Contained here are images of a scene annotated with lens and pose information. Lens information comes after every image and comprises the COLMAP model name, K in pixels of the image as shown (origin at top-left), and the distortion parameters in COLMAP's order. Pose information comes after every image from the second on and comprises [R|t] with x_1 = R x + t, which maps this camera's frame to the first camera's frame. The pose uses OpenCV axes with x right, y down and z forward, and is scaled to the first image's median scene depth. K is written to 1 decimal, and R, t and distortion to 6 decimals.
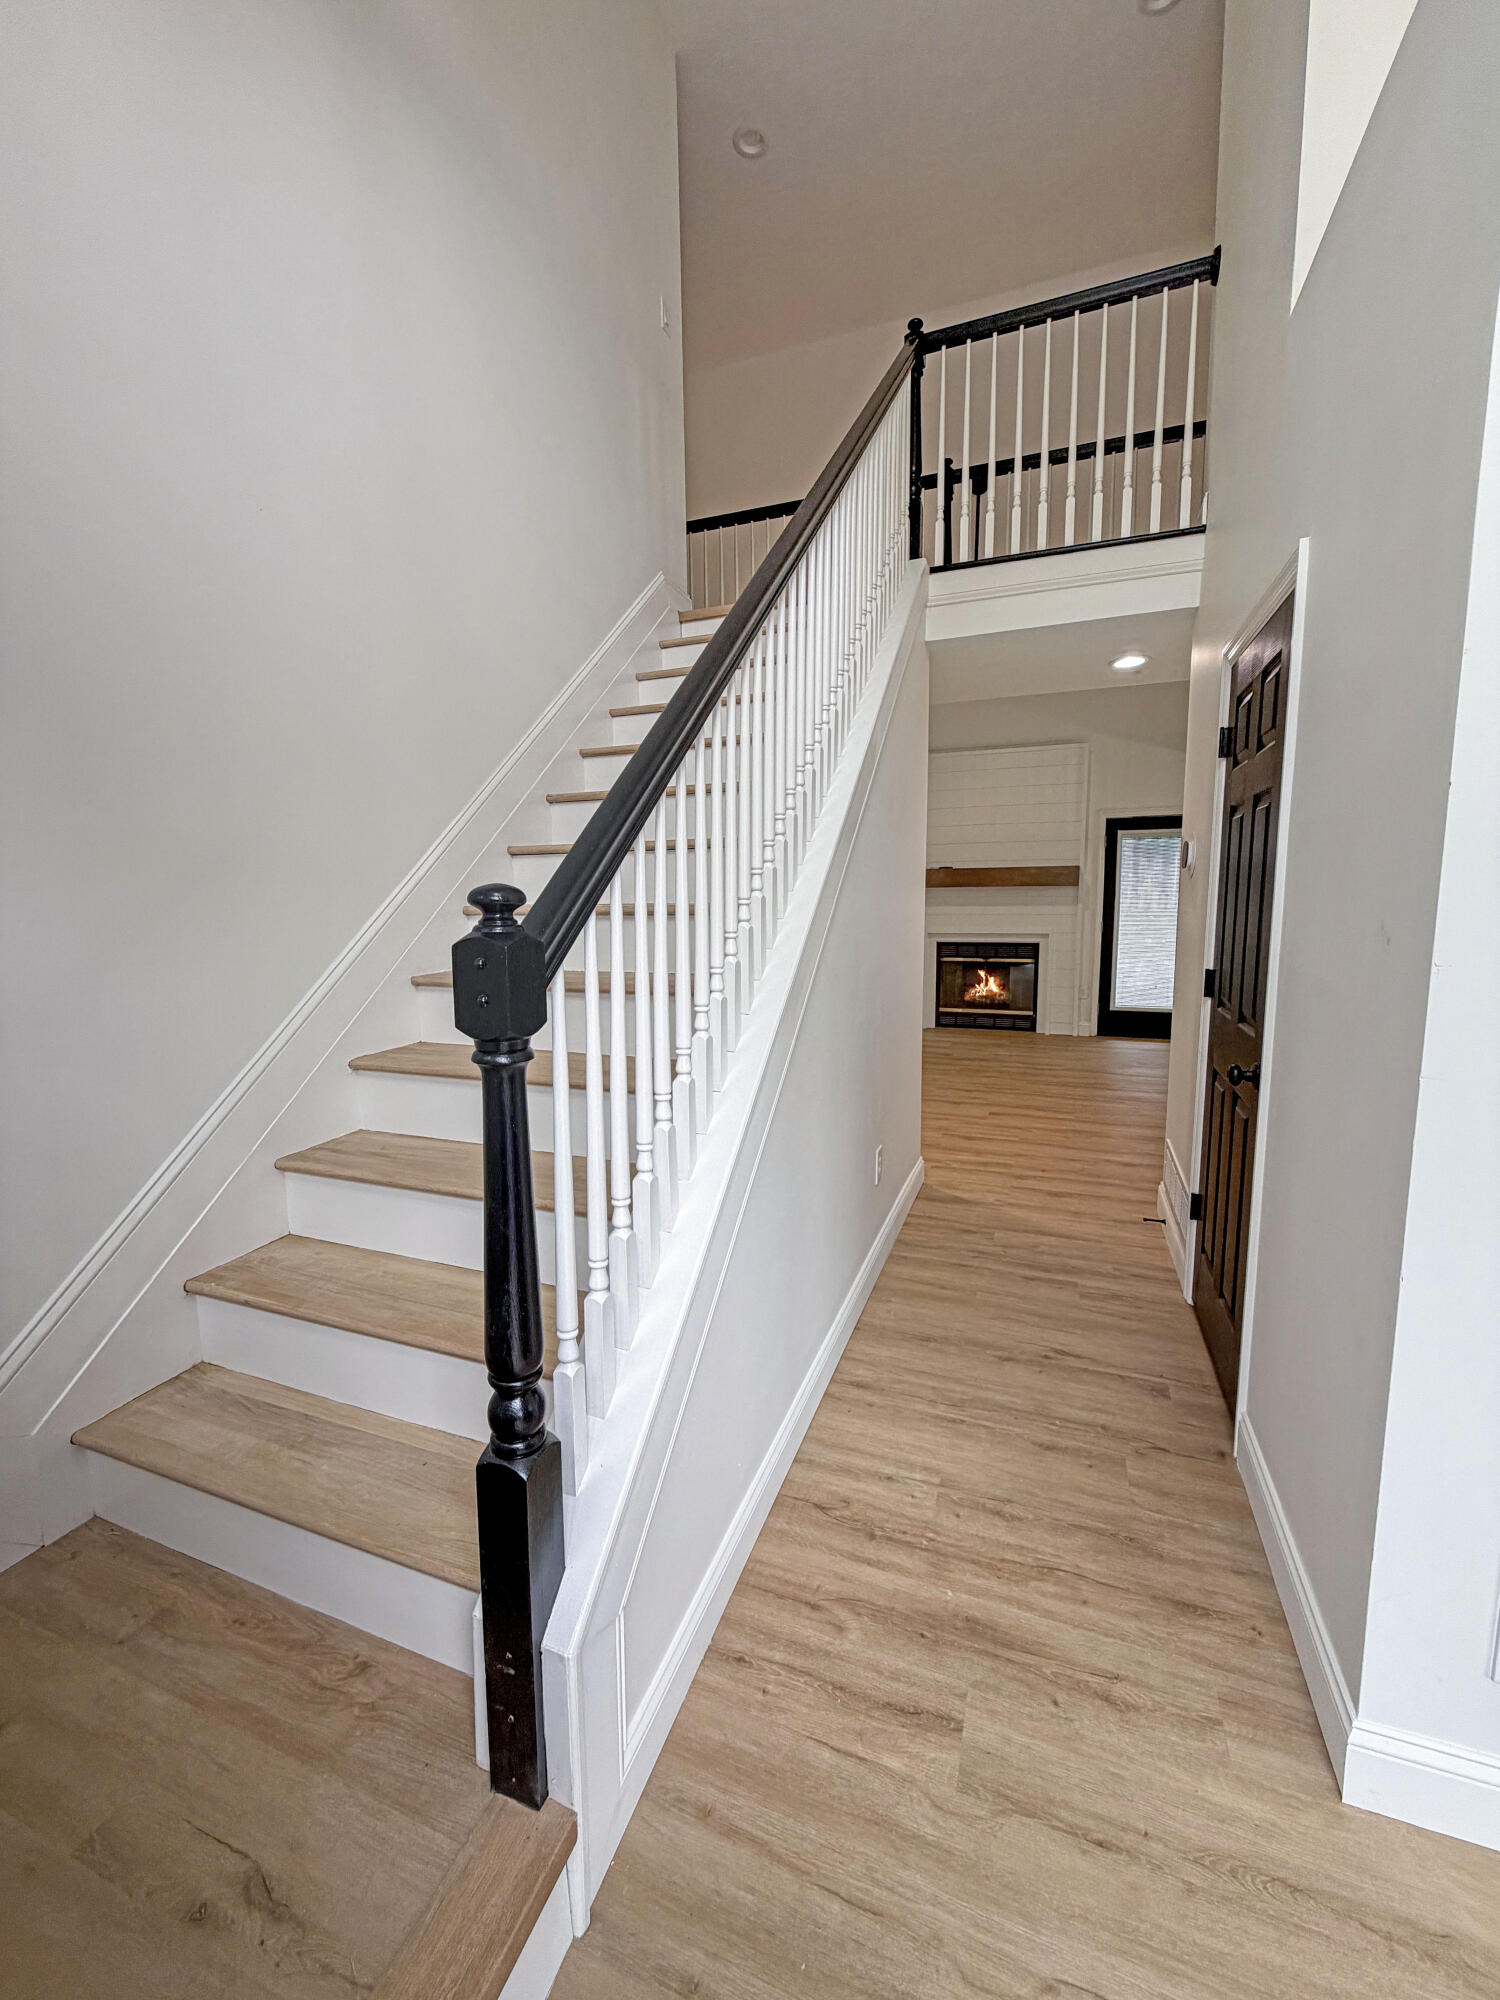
lens RADIAL K [[797.2, 0, 750.2], [0, 797.2, 989.5], [0, 0, 1]] dist [0.000213, -0.000557]
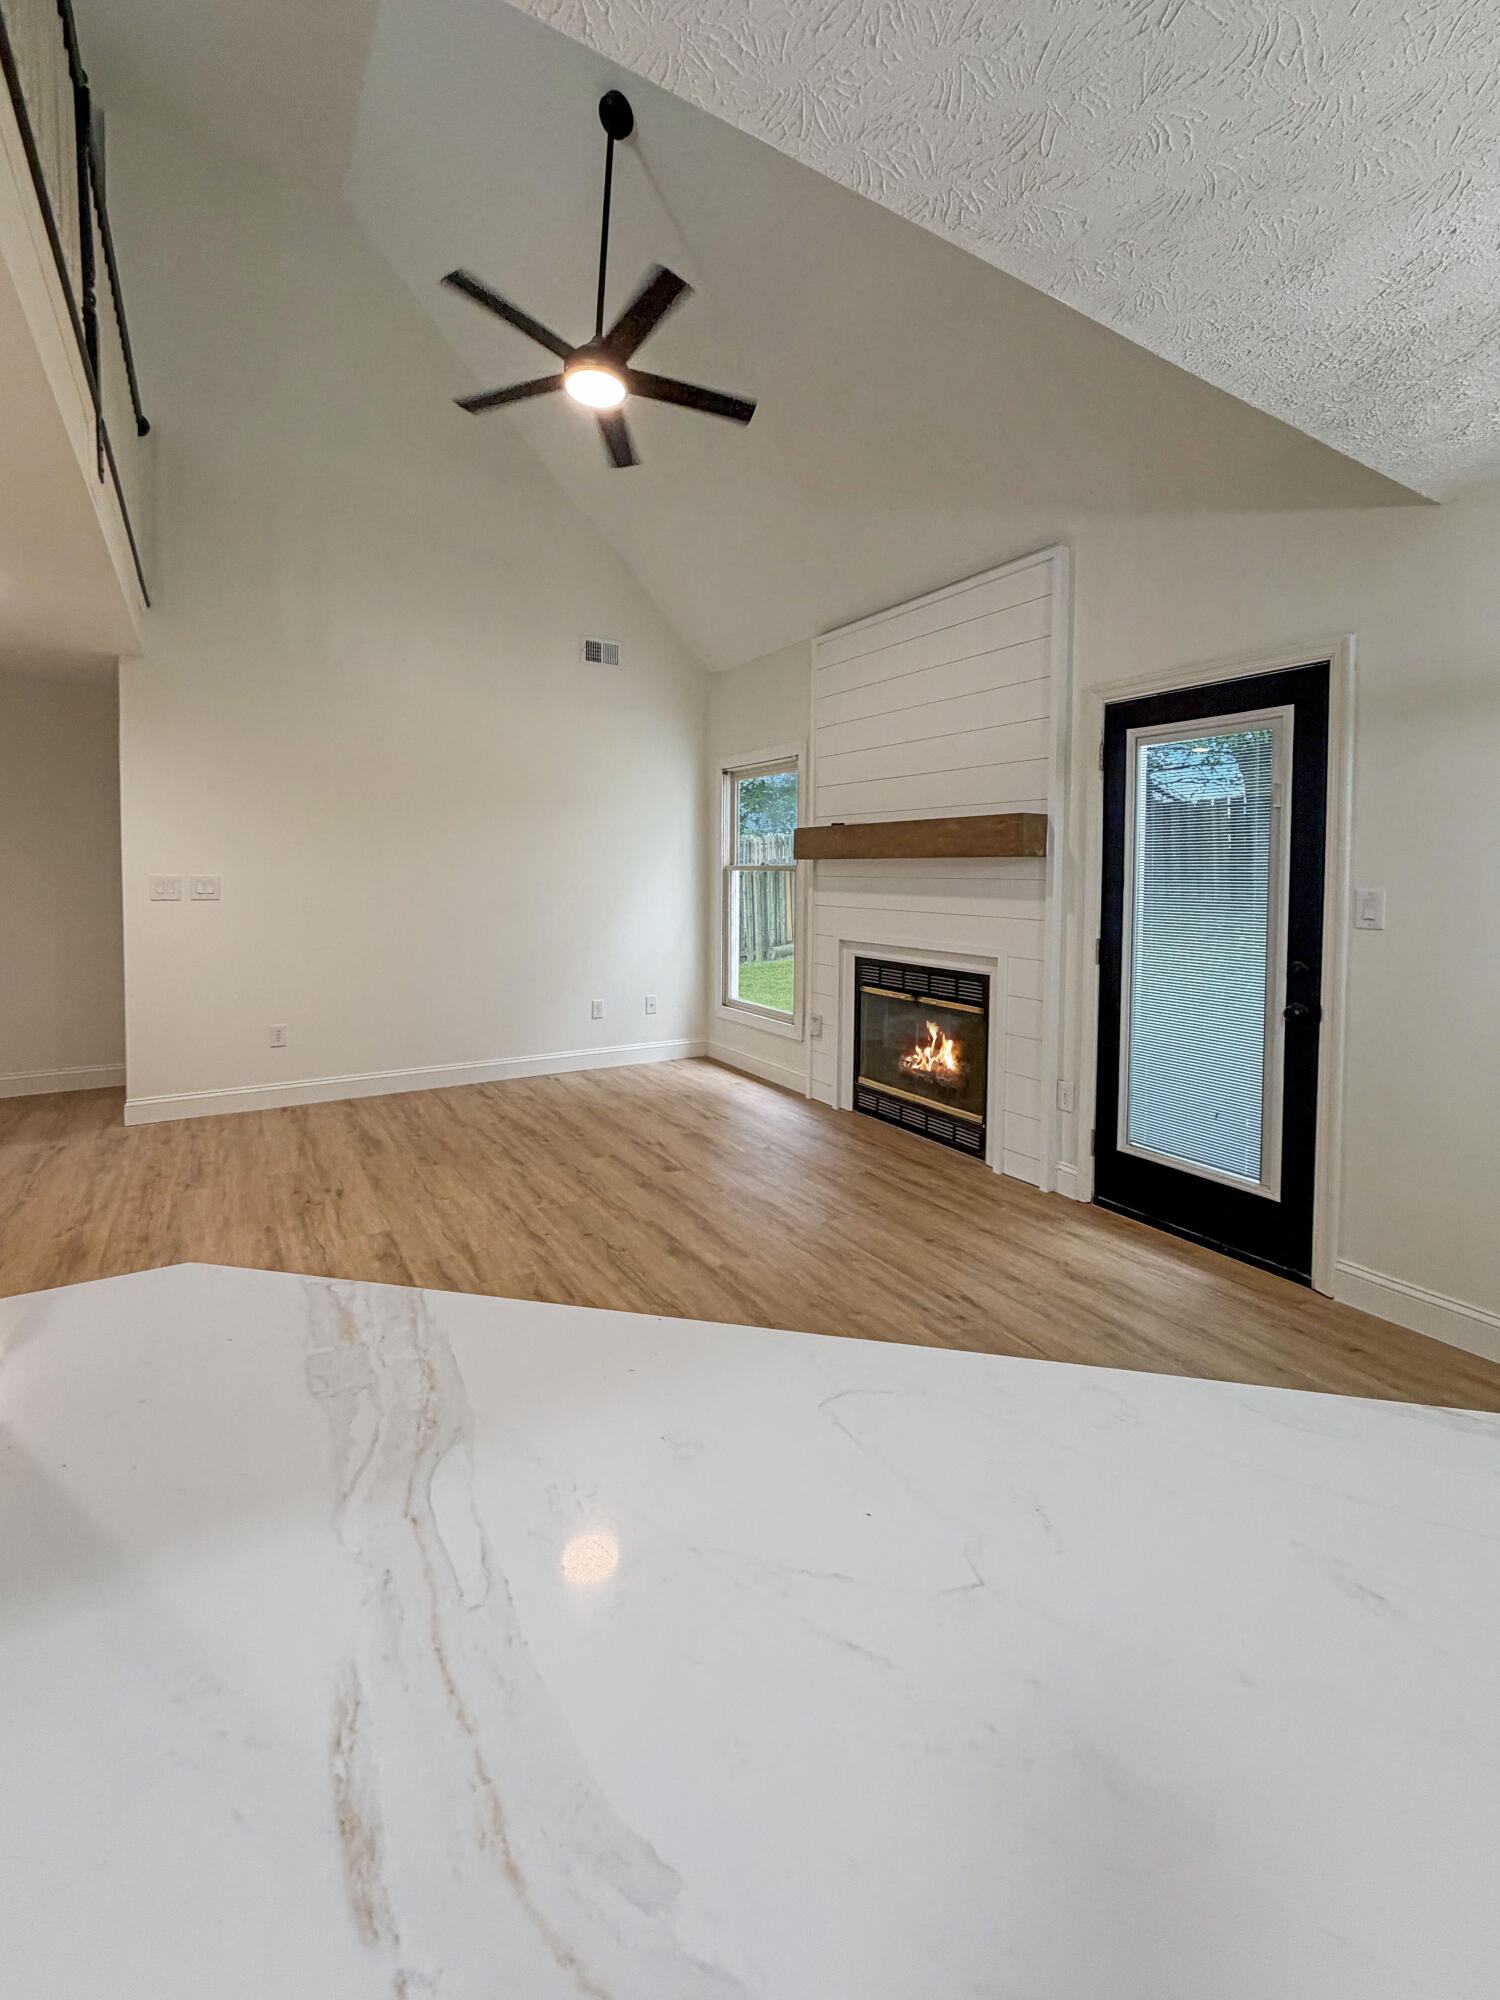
lens RADIAL K [[849.7, 0, 722.1], [0, 849.7, 892.8], [0, 0, 1]] dist [0.000686, -0.000090]
pose [[0.780365, 0.030834, -0.624563, 0.558391], [-0.088343, 0.994202, -0.061297, -0.062563], [0.619052, 0.103010, 0.778565, 0.500909]]
